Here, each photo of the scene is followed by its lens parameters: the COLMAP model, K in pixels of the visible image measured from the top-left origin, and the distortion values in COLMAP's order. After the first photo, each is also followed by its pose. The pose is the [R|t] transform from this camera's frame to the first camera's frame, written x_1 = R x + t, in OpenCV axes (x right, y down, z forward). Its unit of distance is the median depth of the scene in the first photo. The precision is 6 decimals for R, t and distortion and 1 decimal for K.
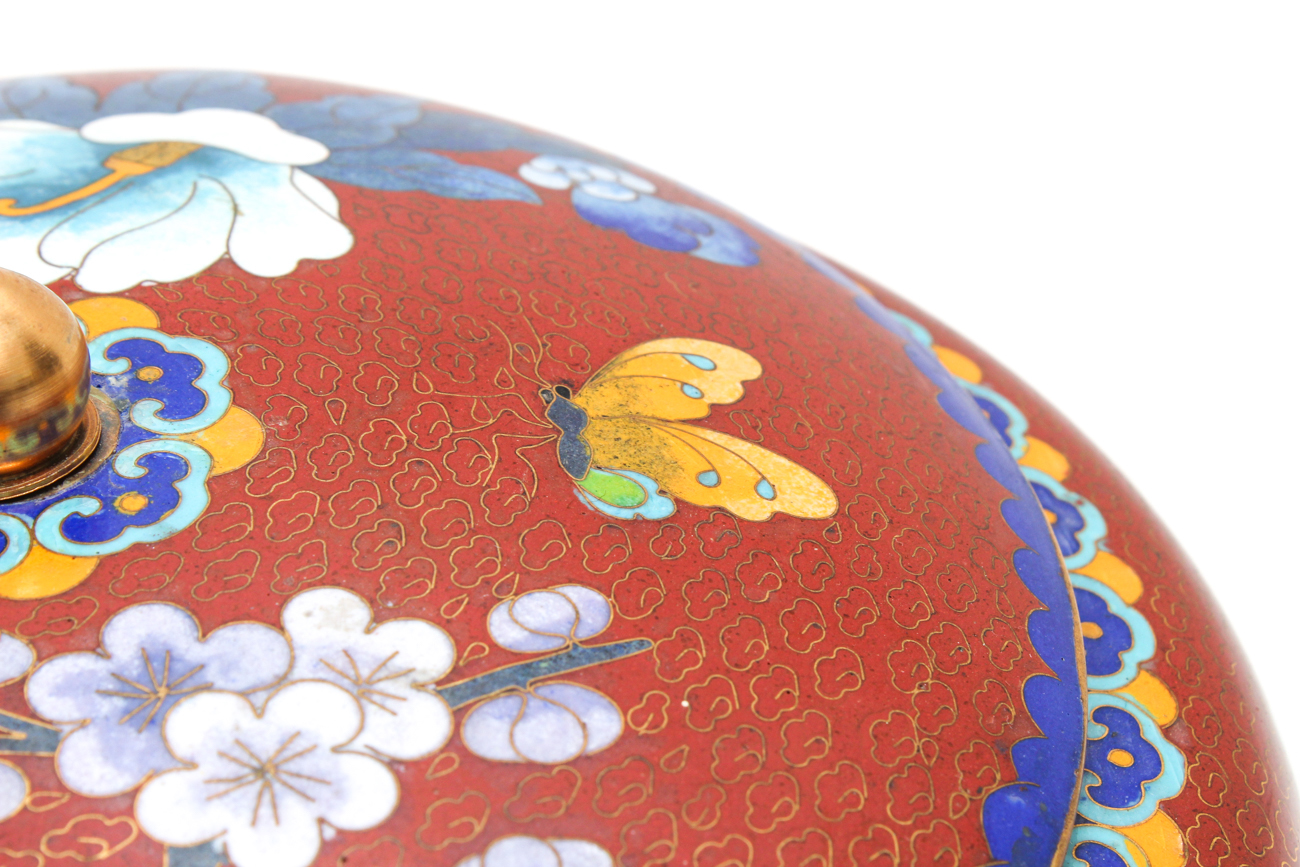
lens RADIAL K [[3003.3, 0, 684.6], [0, 3003.3, 376.7], [0, 0, 1]] dist [0.074387, 0.000000]
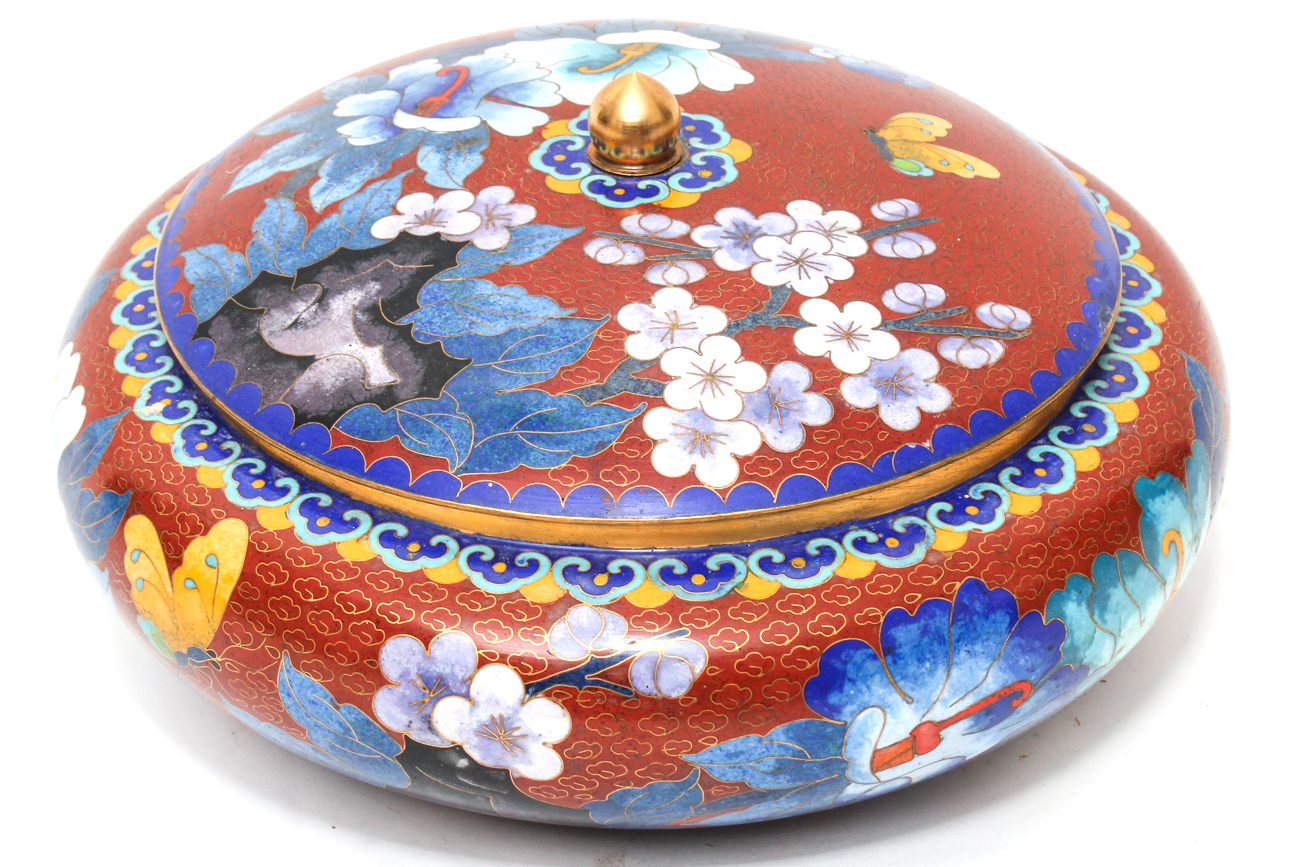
lens RADIAL K [[3071.9, 0, 622.1], [0, 3071.9, 368.0], [0, 0, 1]] dist [0.014470, 0.000000]
pose [[0.996938, -0.048310, 0.061482, -0.384829], [0.051536, 0.997316, -0.052014, 0.297445], [-0.058804, 0.055023, 0.996752, -1.270854]]
